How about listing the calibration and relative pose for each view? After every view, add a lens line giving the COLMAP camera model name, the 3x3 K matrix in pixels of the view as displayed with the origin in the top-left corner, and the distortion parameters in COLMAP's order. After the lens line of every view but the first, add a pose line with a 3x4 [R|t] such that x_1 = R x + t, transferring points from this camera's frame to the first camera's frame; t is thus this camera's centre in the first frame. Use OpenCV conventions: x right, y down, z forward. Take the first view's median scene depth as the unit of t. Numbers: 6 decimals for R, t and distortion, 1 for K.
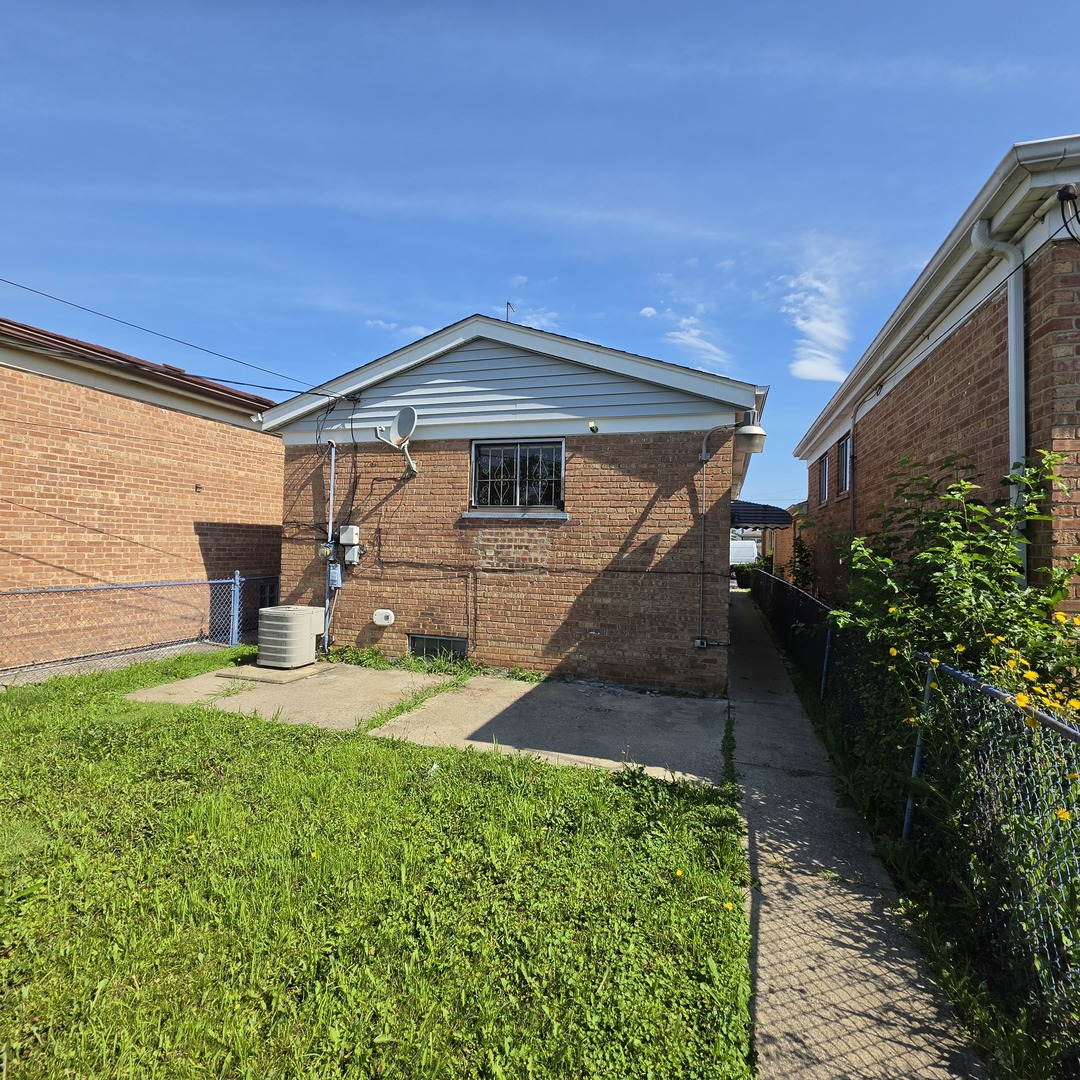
lens RADIAL K [[579.1, 0, 542.5], [0, 579.1, 533.6], [0, 0, 1]] dist [-0.005115, 0.002089]
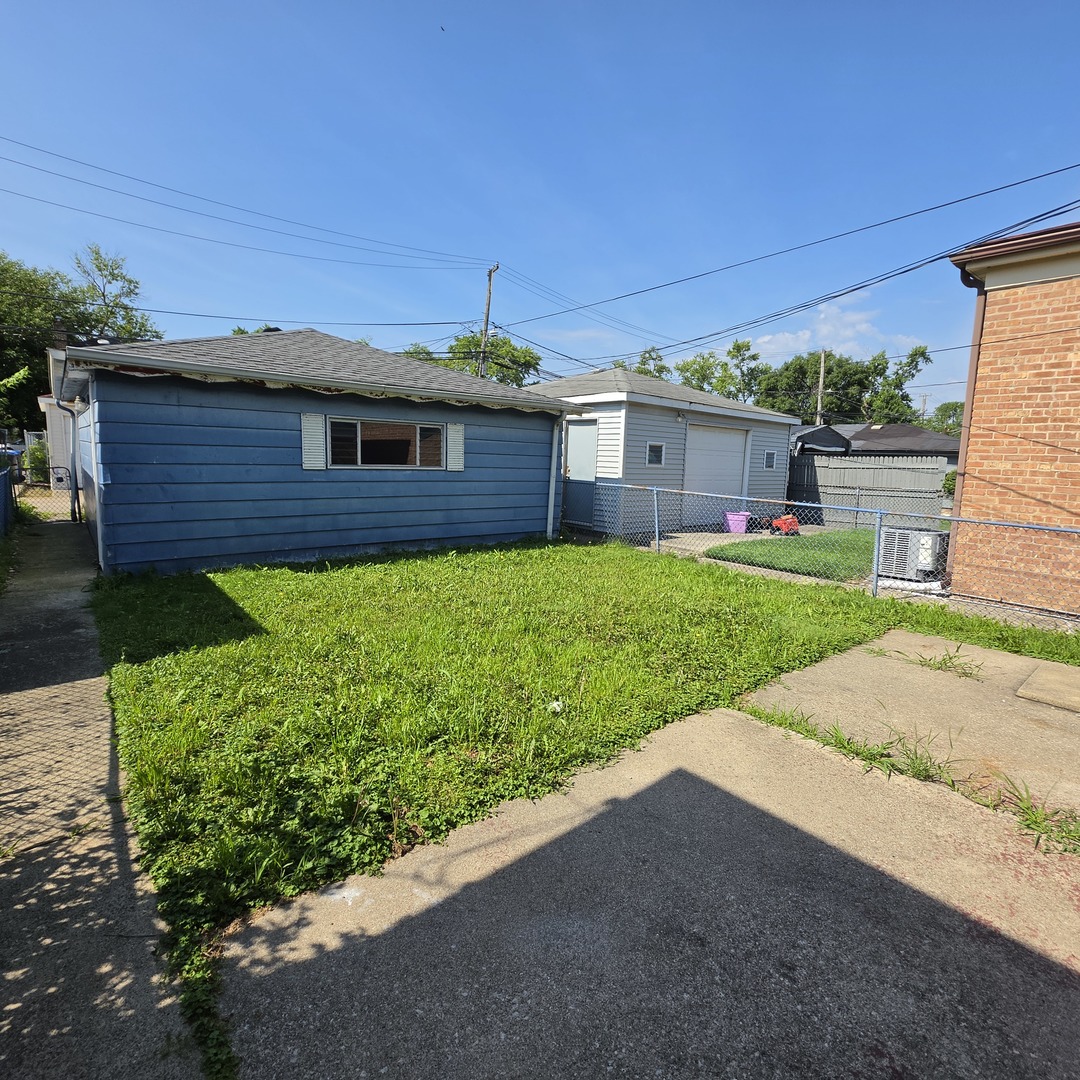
lens RADIAL K [[579.1, 0, 544.9], [0, 579.1, 540.5], [0, 0, 1]] dist [-0.005115, 0.002089]
pose [[-0.535420, 0.082131, -0.840583, 0.322277], [-0.029269, 0.992858, 0.115652, 0.039580], [0.844079, 0.086525, -0.529192, 0.882091]]
